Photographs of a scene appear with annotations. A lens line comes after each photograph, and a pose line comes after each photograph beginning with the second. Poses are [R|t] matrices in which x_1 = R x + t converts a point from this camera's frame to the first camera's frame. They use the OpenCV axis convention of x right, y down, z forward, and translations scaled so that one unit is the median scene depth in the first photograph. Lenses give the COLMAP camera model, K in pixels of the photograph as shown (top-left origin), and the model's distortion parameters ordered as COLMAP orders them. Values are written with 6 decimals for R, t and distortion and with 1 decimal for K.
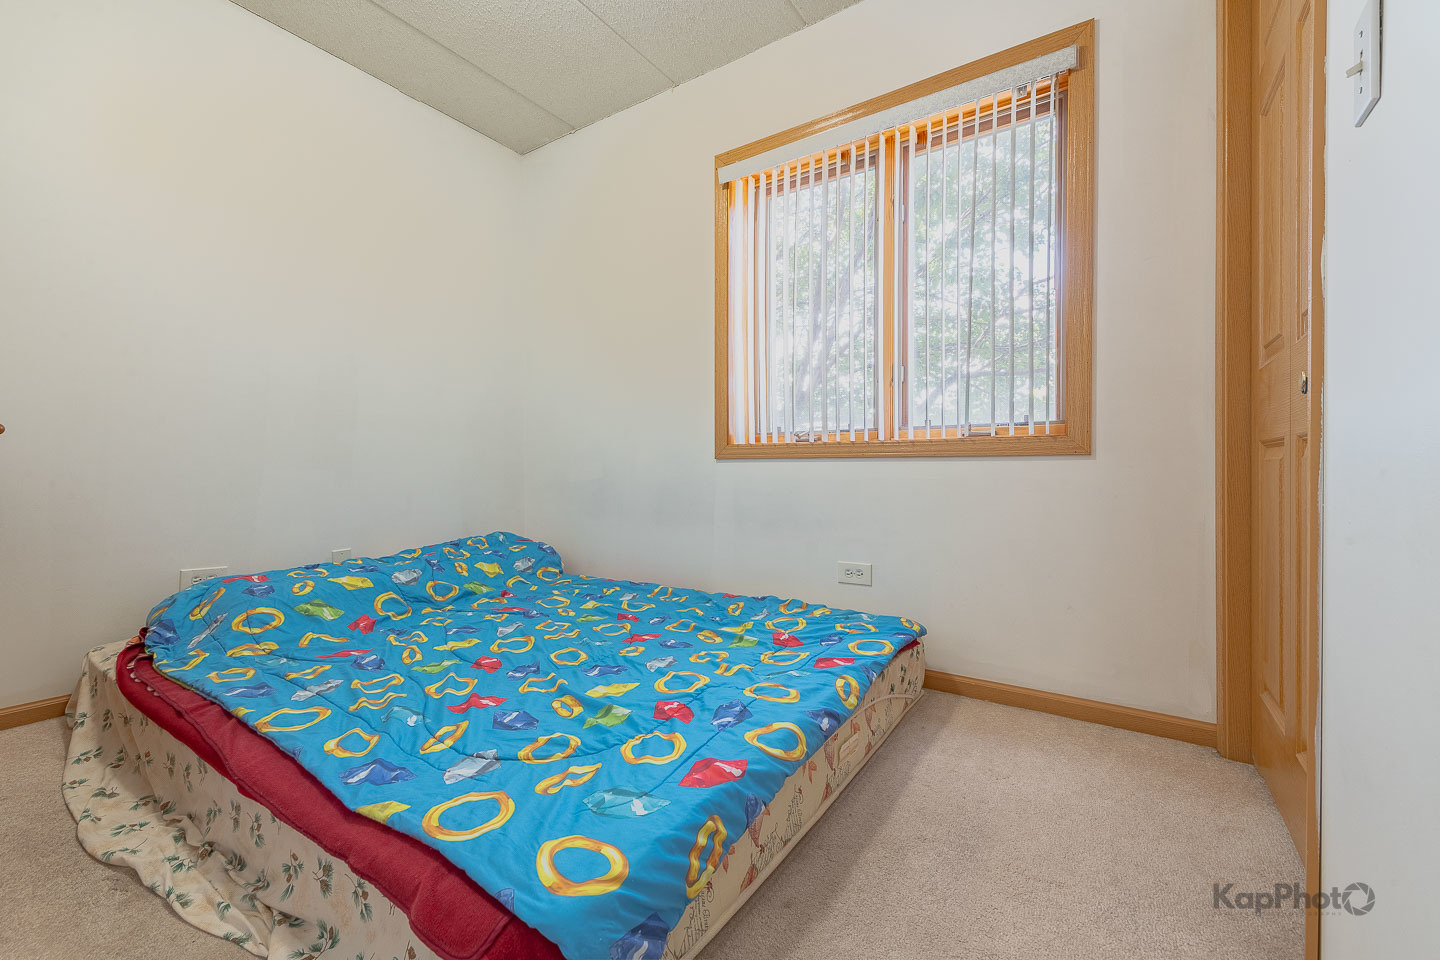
lens RADIAL K [[612.6, 0, 720.0], [0, 612.6, 480.0], [0, 0, 1]] dist [0.015189, -0.000312]
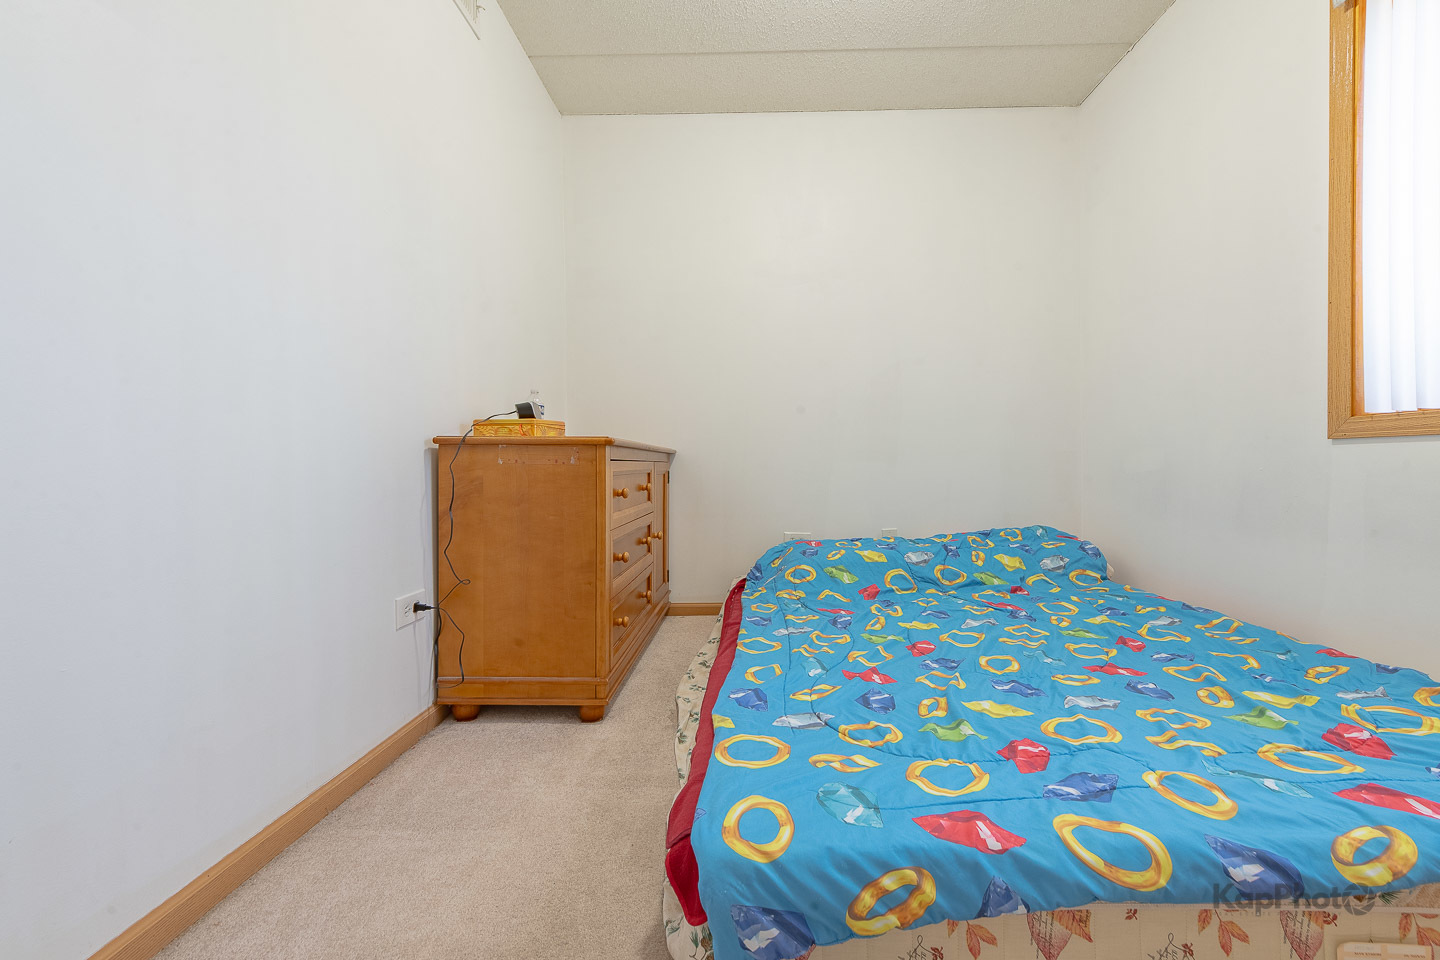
lens RADIAL K [[606.3, 0, 741.2], [0, 606.3, 480.1], [0, 0, 1]] dist [0.028455, -0.010843]
pose [[0.540816, 0.016700, -0.840975, 0.297554], [-0.003427, 0.999838, 0.017652, 0.000025], [0.841134, -0.006665, 0.540785, 0.184896]]
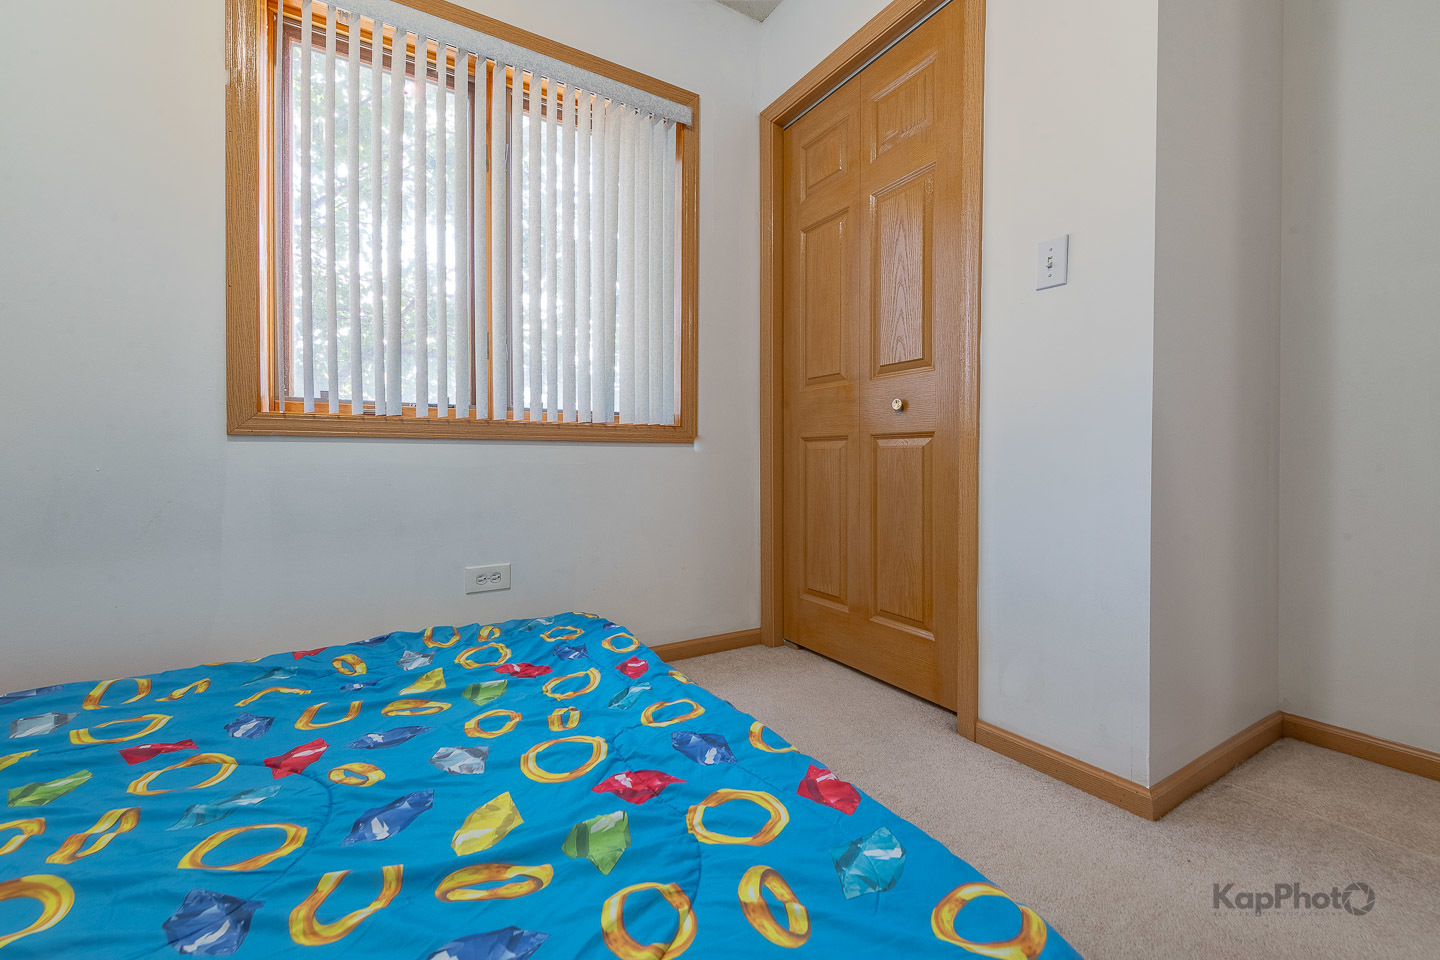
lens RADIAL K [[597.3, 0, 753.3], [0, 597.3, 469.9], [0, 0, 1]] dist [0.034608, -0.014737]
pose [[0.387404, -0.017357, 0.921747, -0.508230], [0.012816, 0.999828, 0.013441, -0.002671], [-0.921821, 0.006606, 0.387560, 0.448084]]
